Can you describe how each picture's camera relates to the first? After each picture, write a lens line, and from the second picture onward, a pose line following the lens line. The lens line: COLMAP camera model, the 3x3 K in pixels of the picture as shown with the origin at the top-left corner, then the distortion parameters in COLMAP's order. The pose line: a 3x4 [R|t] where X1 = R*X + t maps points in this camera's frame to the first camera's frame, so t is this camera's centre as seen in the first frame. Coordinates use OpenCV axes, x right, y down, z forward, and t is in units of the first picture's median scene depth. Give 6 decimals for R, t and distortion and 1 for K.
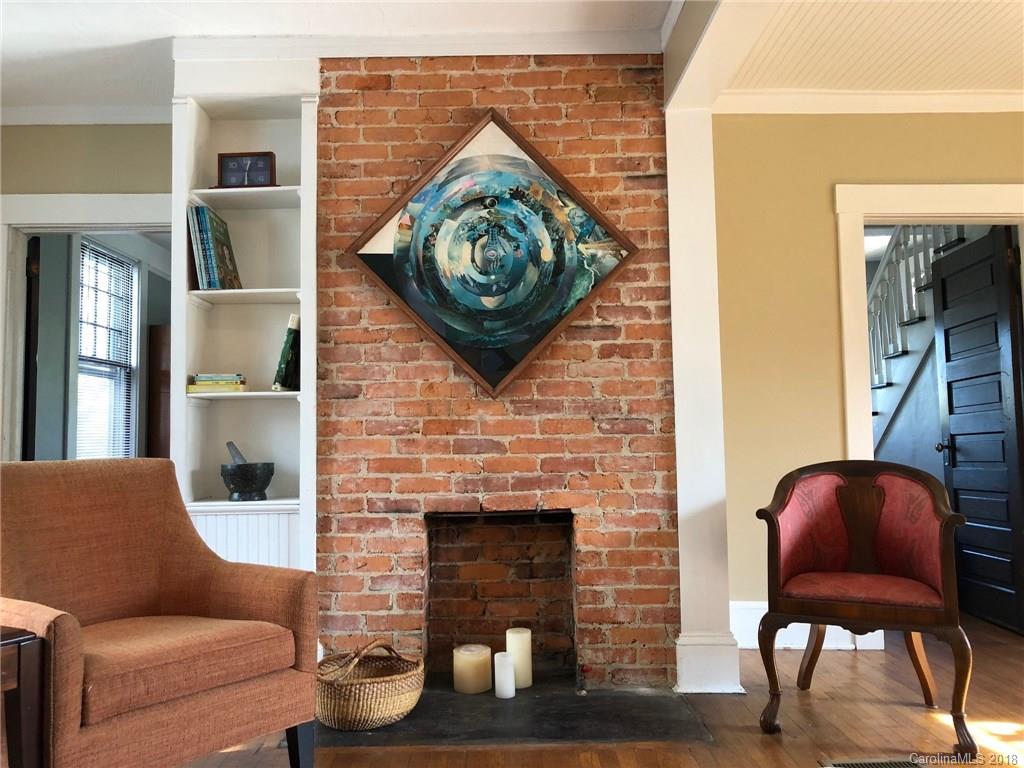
lens RADIAL K [[860.9, 0, 512.3], [0, 860.9, 381.6], [0, 0, 1]] dist [0.108879, -0.019846]
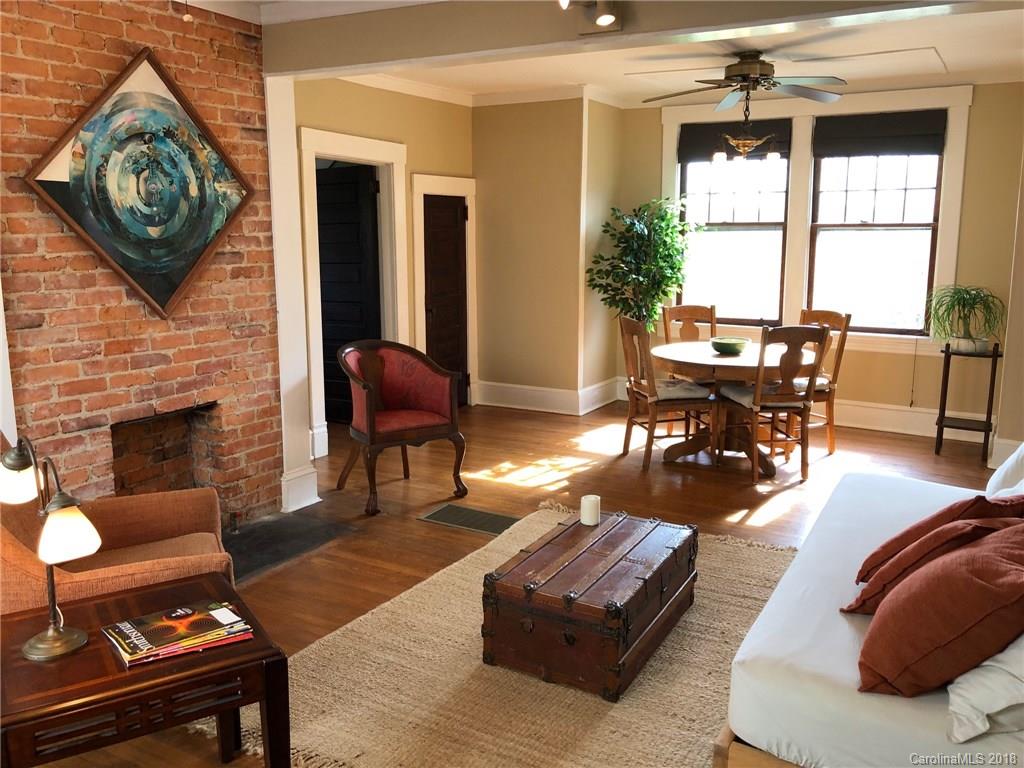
lens RADIAL K [[860.9, 0, 511.5], [0, 860.9, 383.3], [0, 0, 1]] dist [0.108879, -0.019846]
pose [[0.514631, -0.139037, 0.846063, -0.778571], [-0.066757, 0.977272, 0.201205, -0.160532], [-0.854809, -0.160027, 0.493653, 0.009367]]
